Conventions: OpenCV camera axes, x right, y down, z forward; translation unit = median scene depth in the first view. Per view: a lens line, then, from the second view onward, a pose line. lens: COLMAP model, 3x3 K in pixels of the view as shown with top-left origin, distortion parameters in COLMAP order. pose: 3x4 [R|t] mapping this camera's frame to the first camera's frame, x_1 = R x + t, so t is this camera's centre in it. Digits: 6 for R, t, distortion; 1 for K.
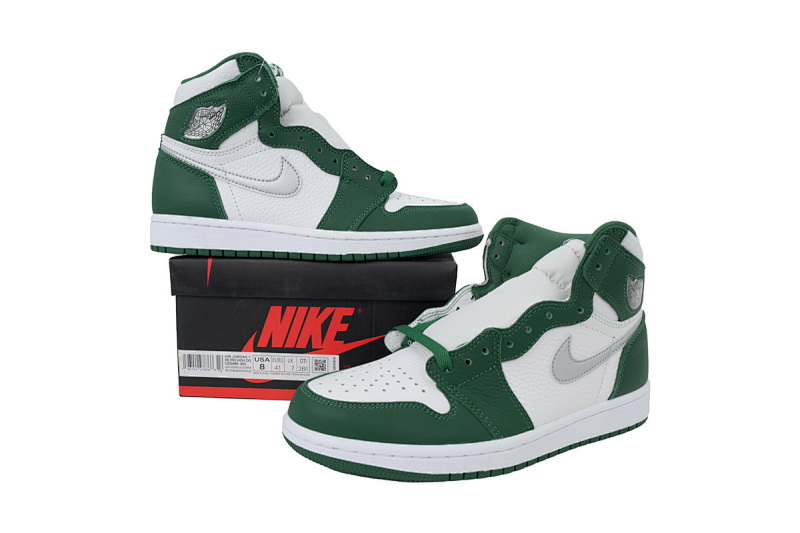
lens RADIAL K [[551.3, 0, 400.0], [0, 551.3, 266.5], [0, 0, 1]] dist [0.033339, -0.000143]
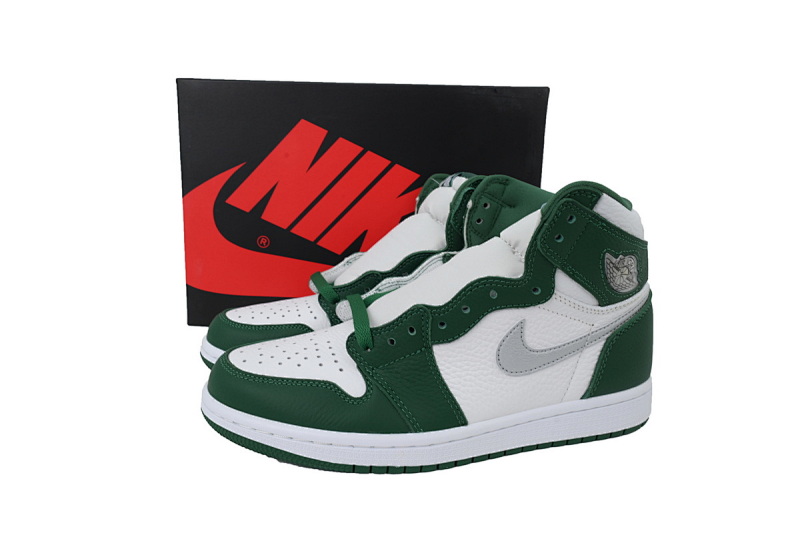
lens RADIAL K [[551.3, 0, 400.0], [0, 551.3, 266.5], [0, 0, 1]] dist [0.033339, -0.000143]
pose [[0.973136, 0.050032, -0.224730, 0.316328], [-0.033422, 0.996461, 0.077122, -0.012288], [0.227793, -0.067540, 0.971364, 0.162240]]
